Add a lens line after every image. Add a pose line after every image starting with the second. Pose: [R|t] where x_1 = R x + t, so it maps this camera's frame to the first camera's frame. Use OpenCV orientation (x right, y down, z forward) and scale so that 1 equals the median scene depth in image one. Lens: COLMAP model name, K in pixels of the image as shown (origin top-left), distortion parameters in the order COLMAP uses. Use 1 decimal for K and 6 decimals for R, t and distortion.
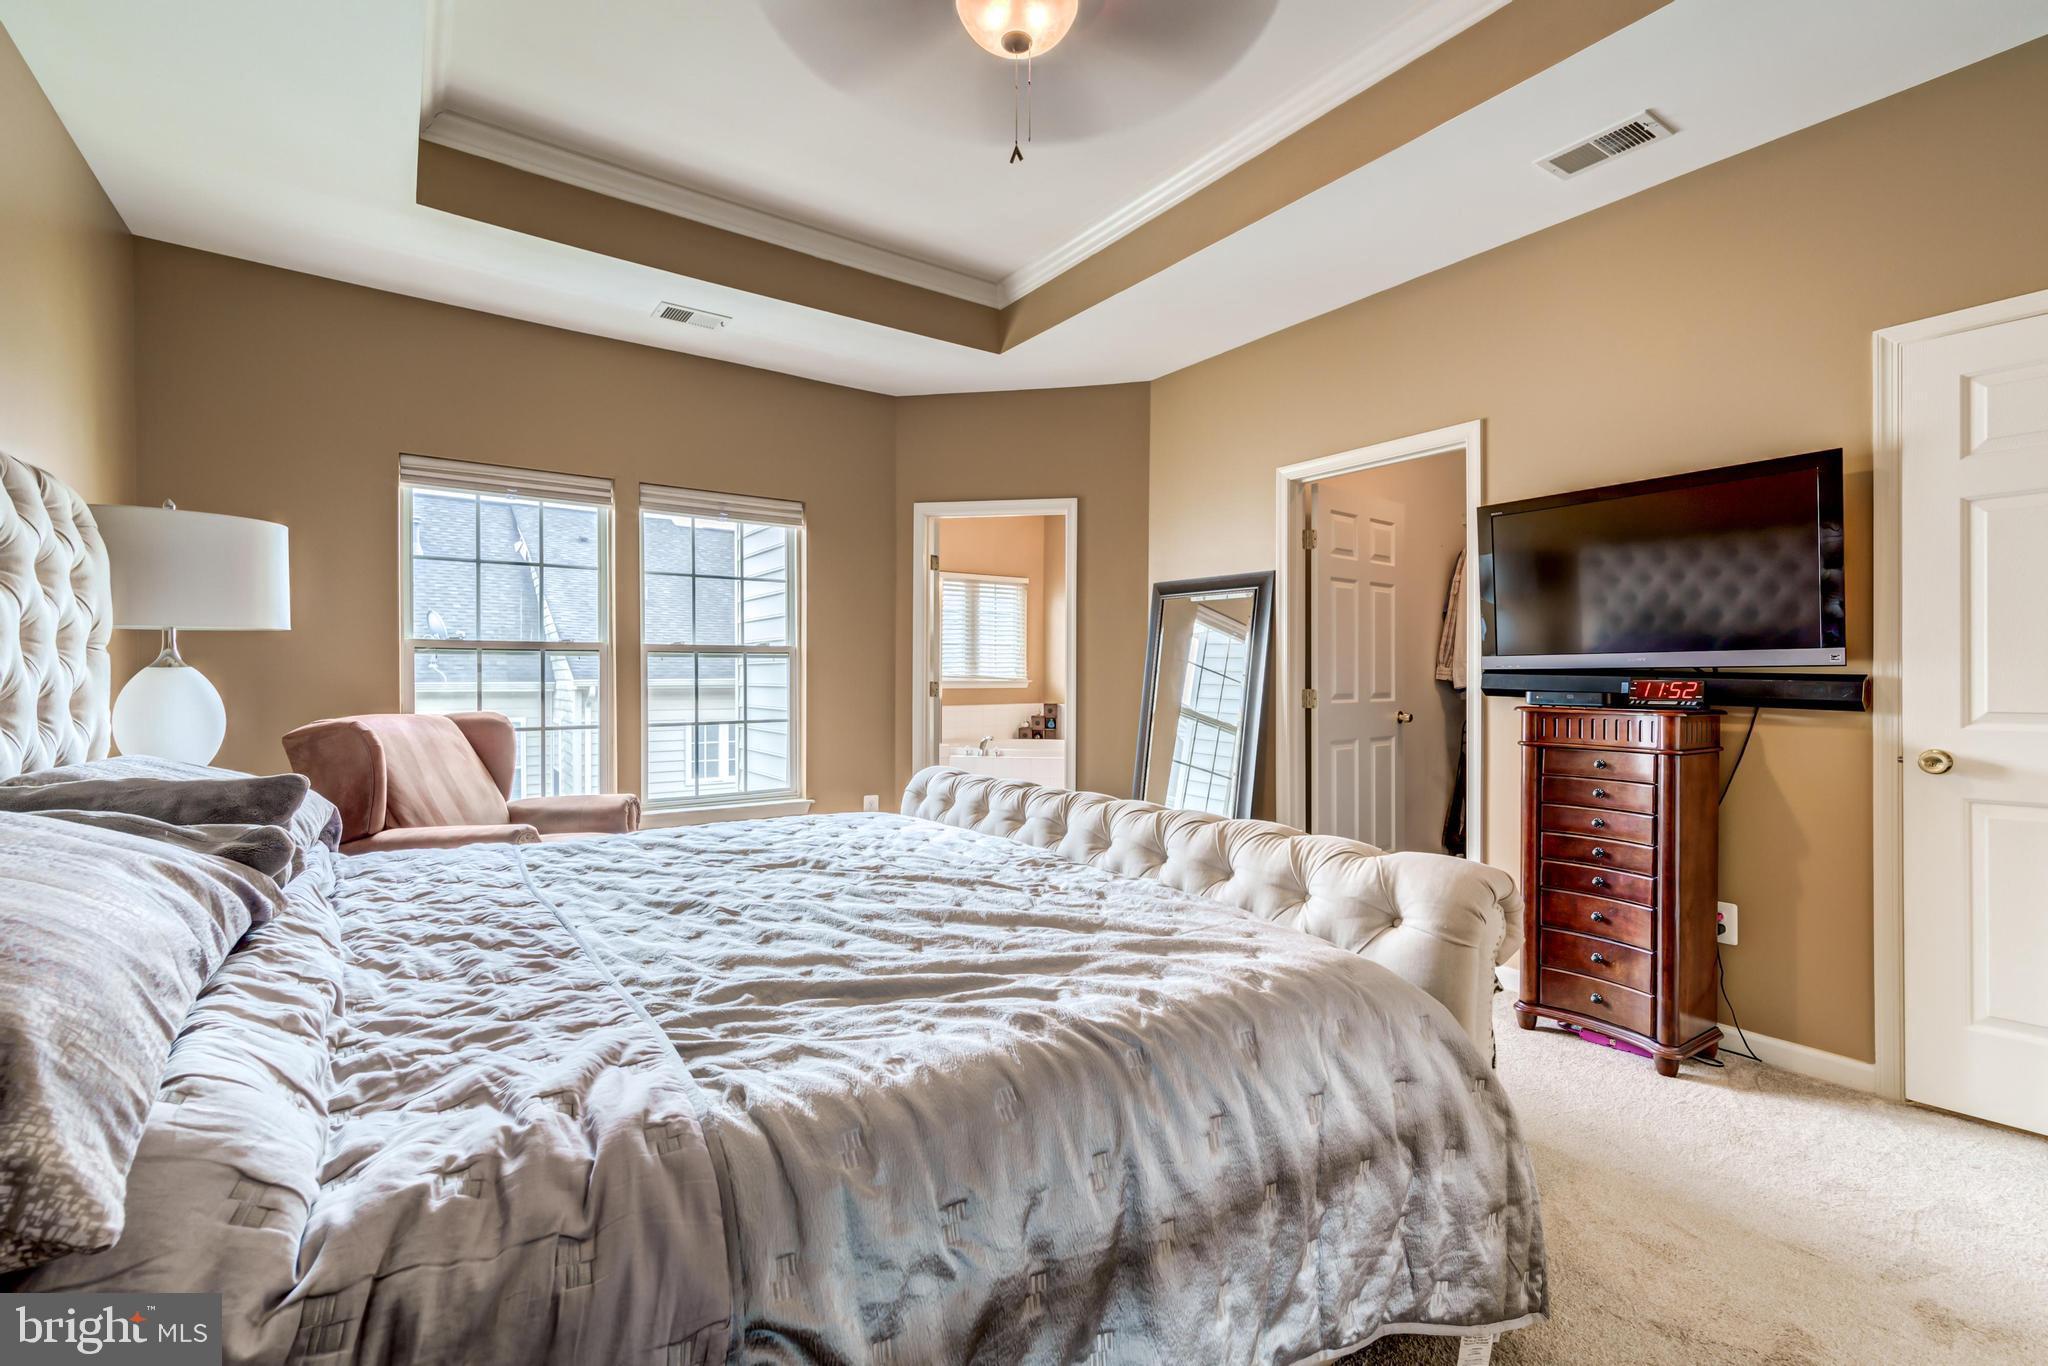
lens RADIAL K [[887.1, 0, 1008.2], [0, 887.1, 674.8], [0, 0, 1]] dist [0.005987, 0.000205]
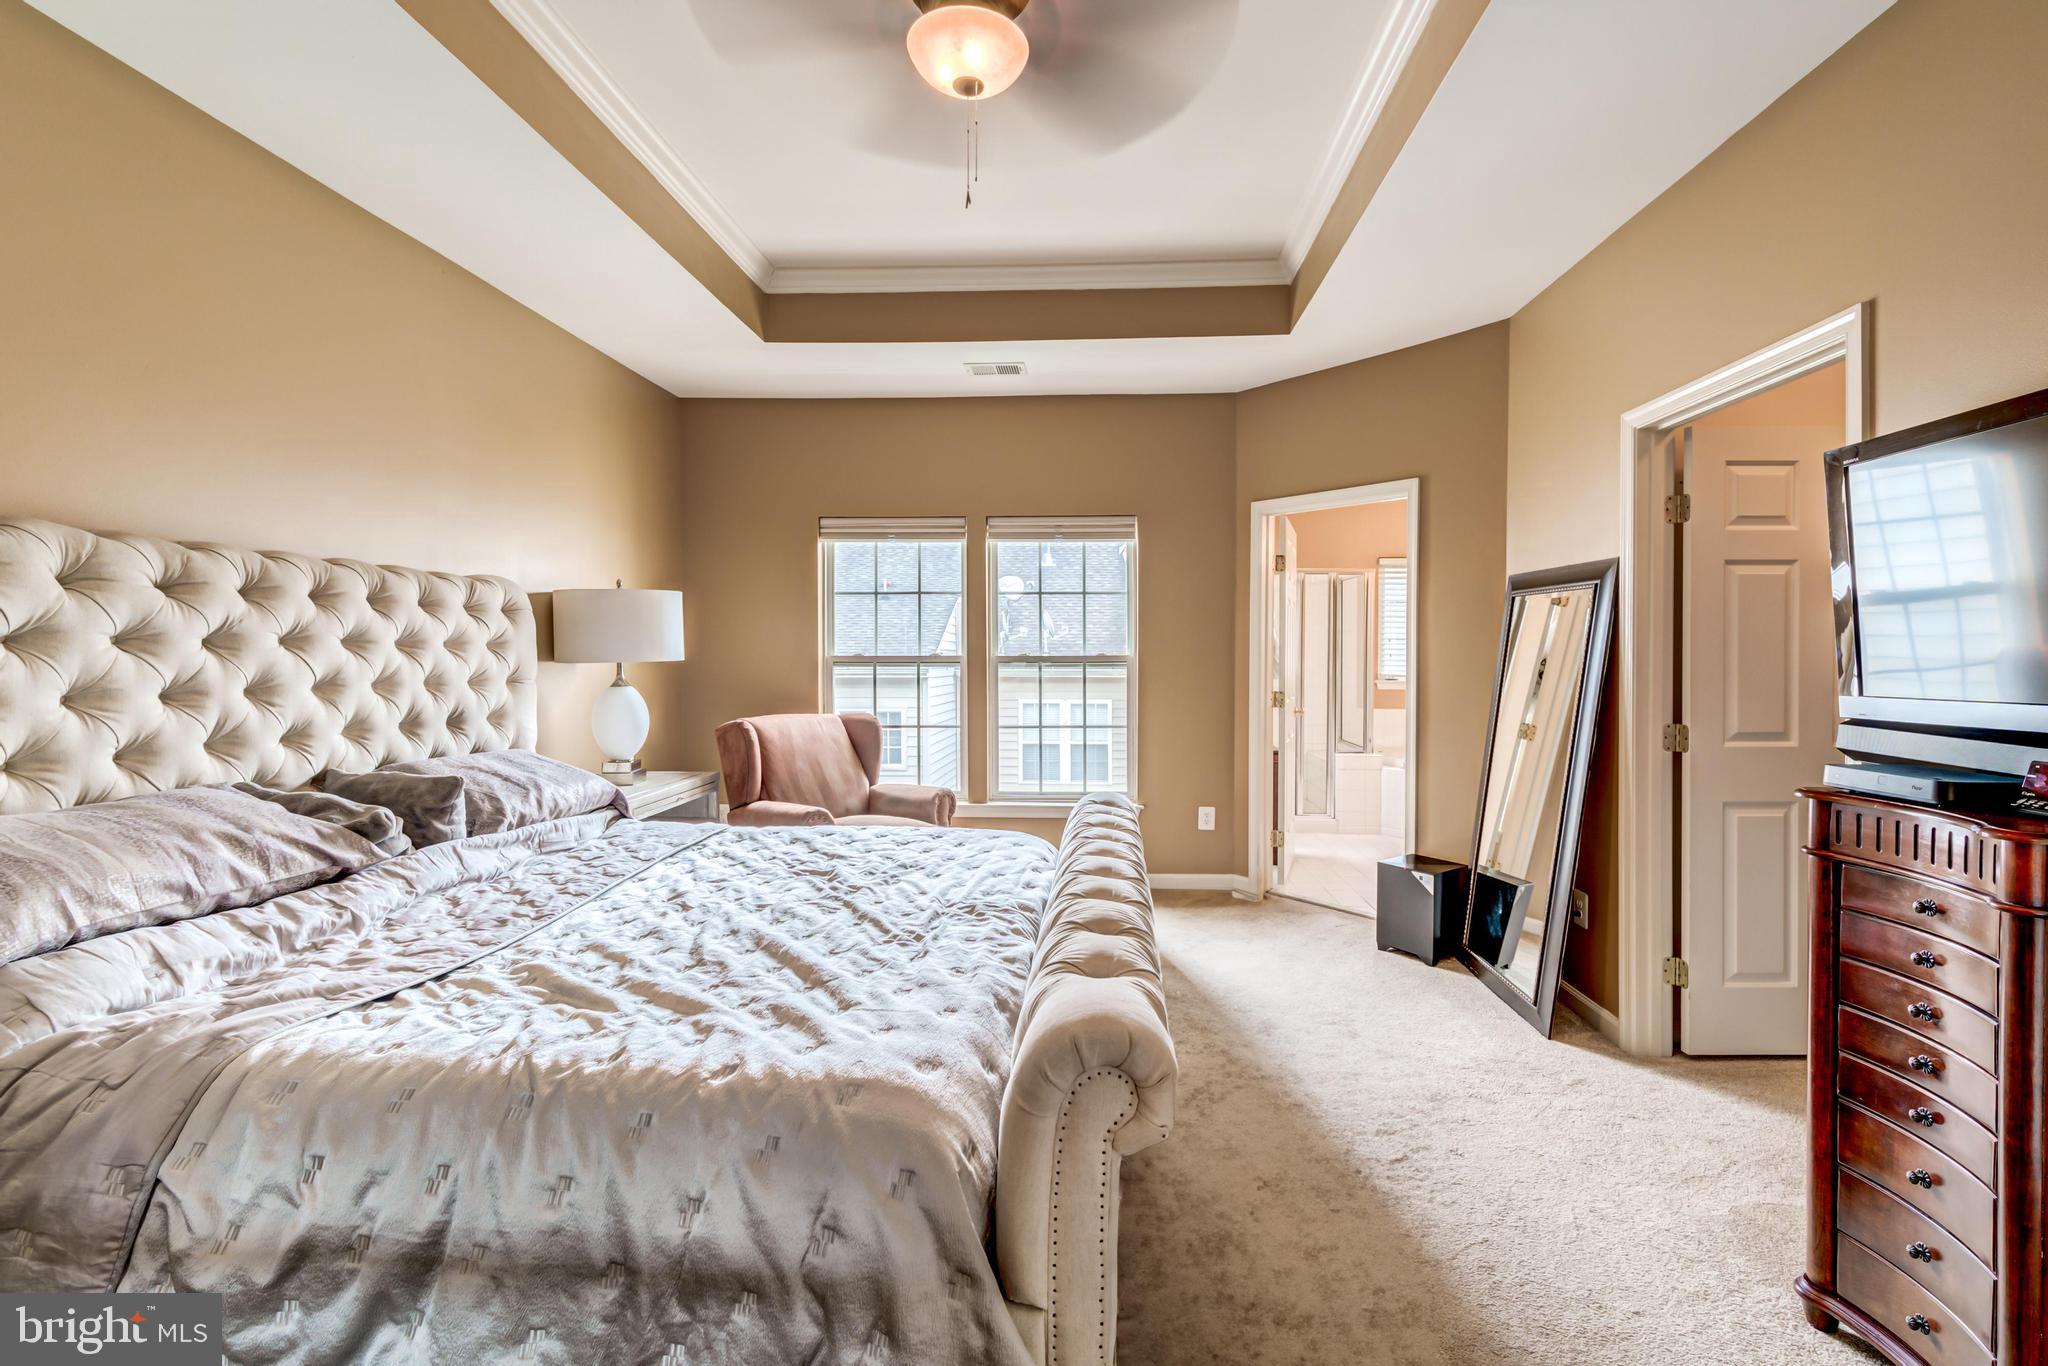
lens RADIAL K [[894.0, 0, 1049.7], [0, 894.0, 659.0], [0, 0, 1]] dist [0.003849, -0.000027]
pose [[0.784211, 0.002583, -0.620489, 0.400573], [0.001581, 0.999980, 0.006161, -0.041700], [0.620492, -0.005812, 0.784191, 0.149108]]
